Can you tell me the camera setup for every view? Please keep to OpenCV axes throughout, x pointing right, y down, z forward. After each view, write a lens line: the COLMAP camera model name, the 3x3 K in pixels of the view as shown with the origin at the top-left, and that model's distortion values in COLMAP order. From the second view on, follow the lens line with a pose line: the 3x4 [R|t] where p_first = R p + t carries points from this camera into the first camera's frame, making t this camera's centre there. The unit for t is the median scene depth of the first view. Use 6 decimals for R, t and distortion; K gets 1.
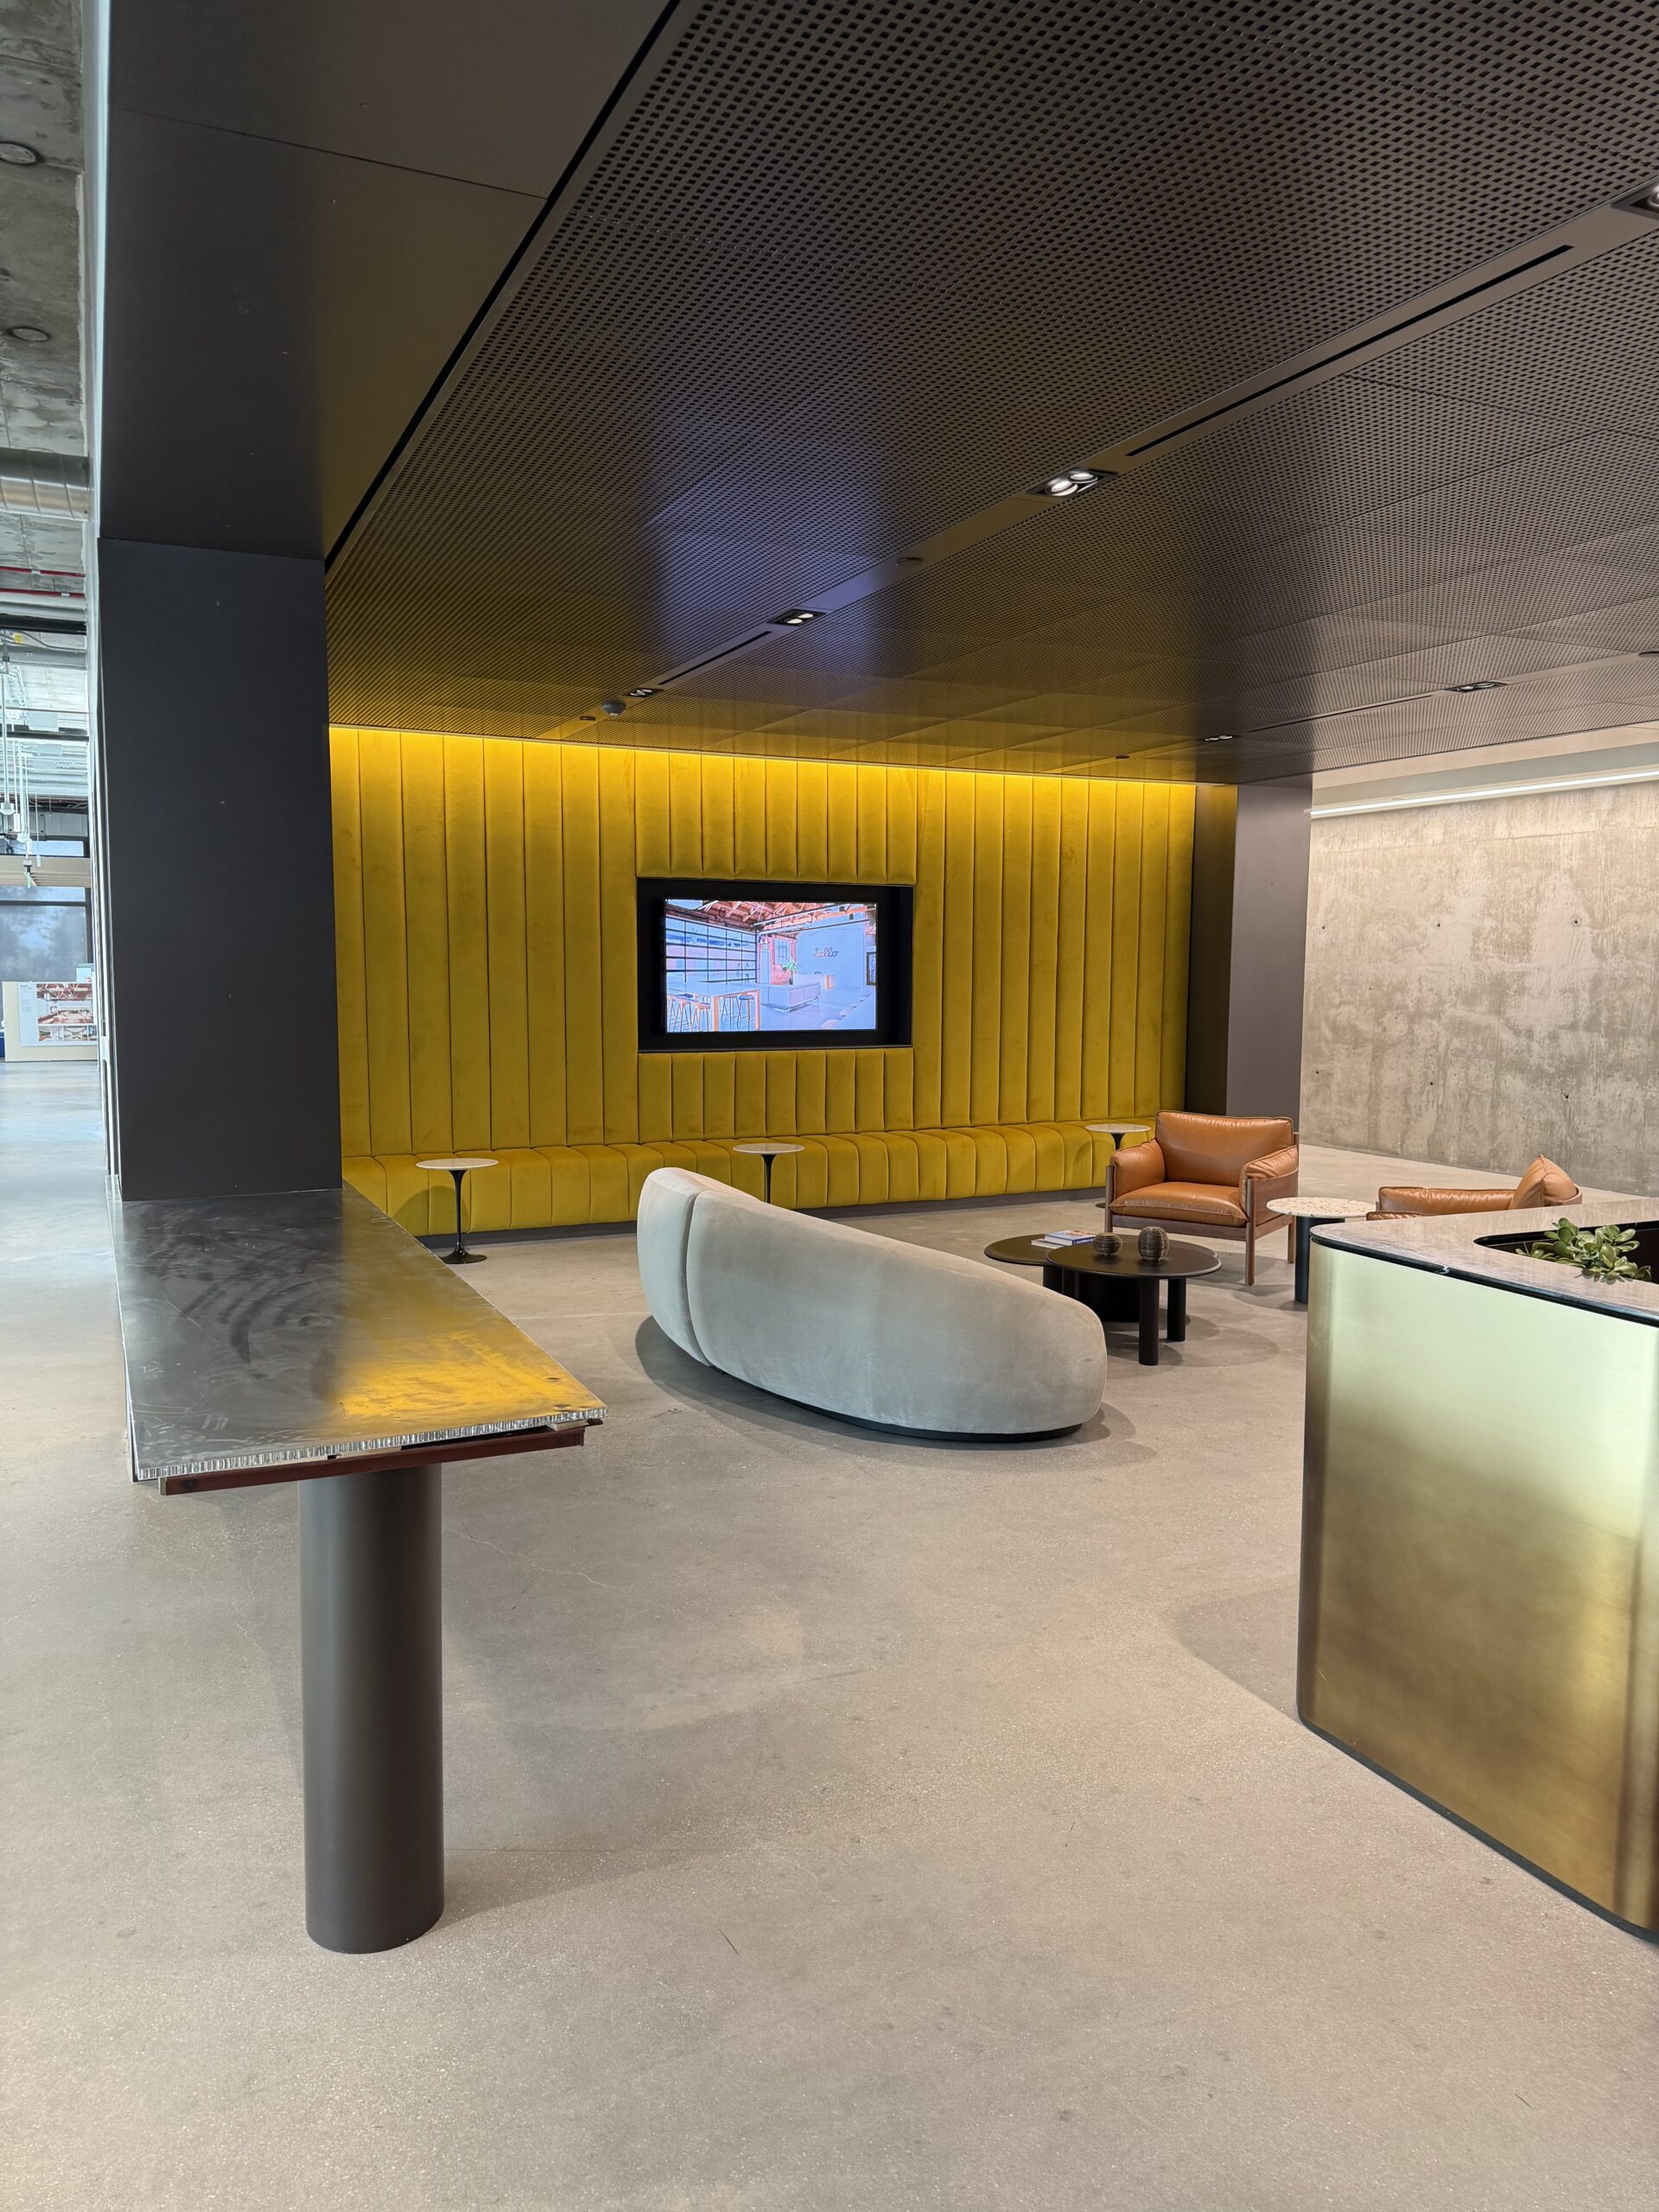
lens RADIAL K [[1556.7, 0, 832.3], [0, 1556.7, 1101.2], [0, 0, 1]] dist [0.049558, -0.000212]
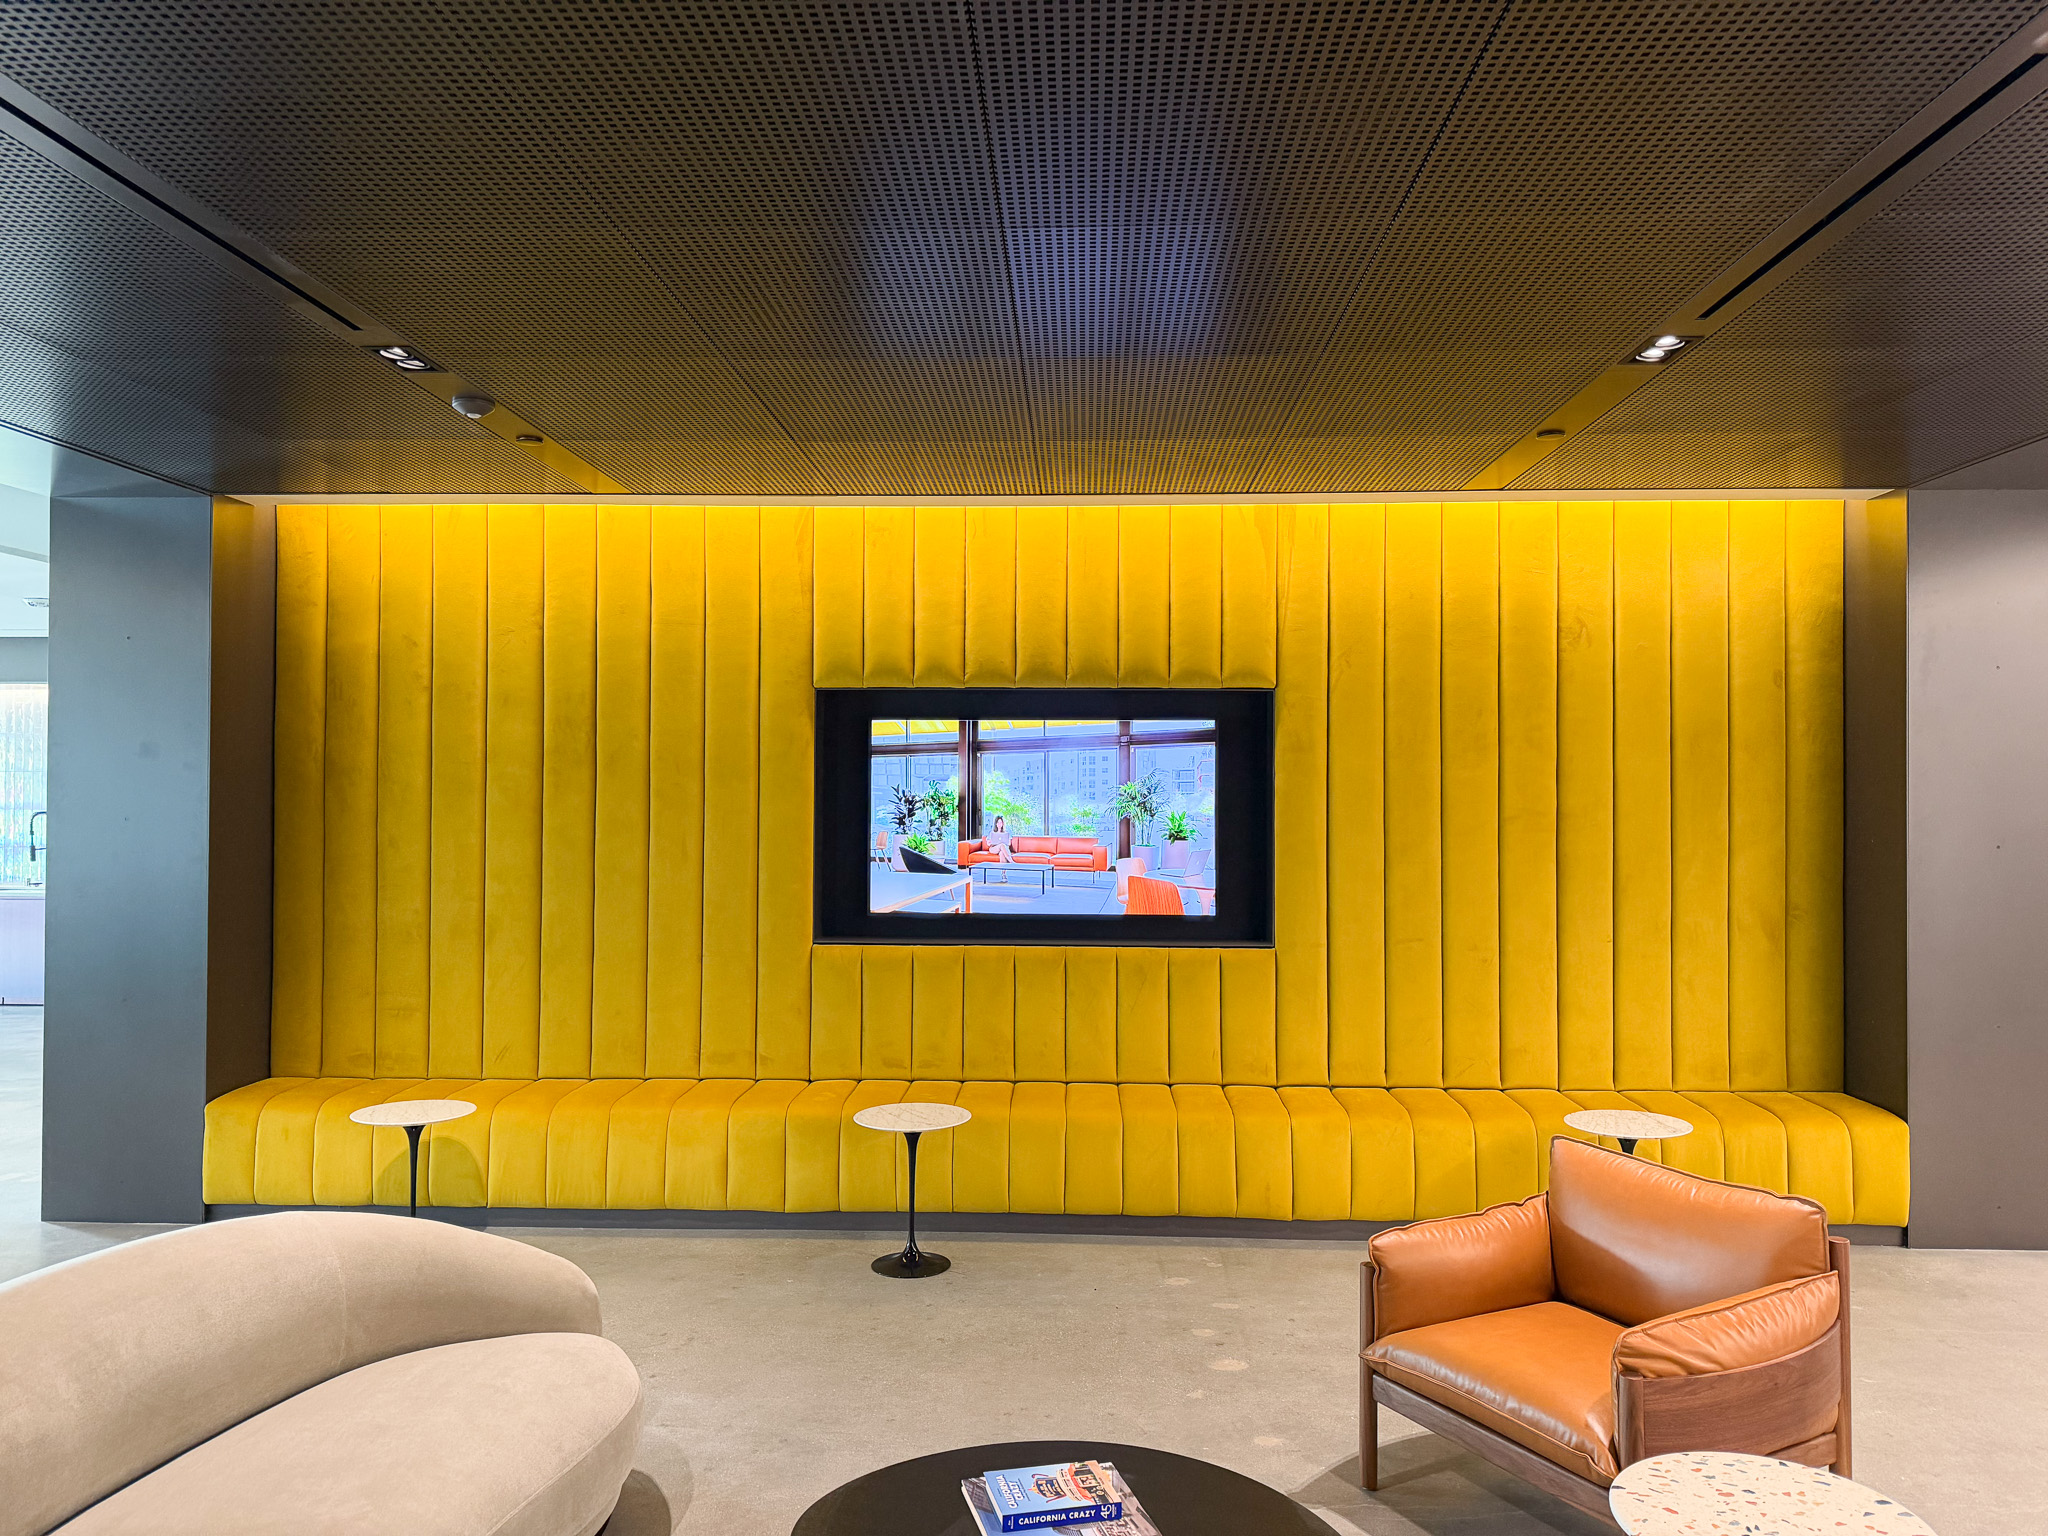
lens RADIAL K [[1441.3, 0, 1022.6], [0, 1441.3, 776.2], [0, 0, 1]] dist [0.049558, -0.000212]
pose [[0.884375, -0.009840, -0.466673, 0.234030], [-0.041835, 0.994083, -0.100241, -0.041926], [0.464898, 0.108174, 0.878731, 0.449979]]
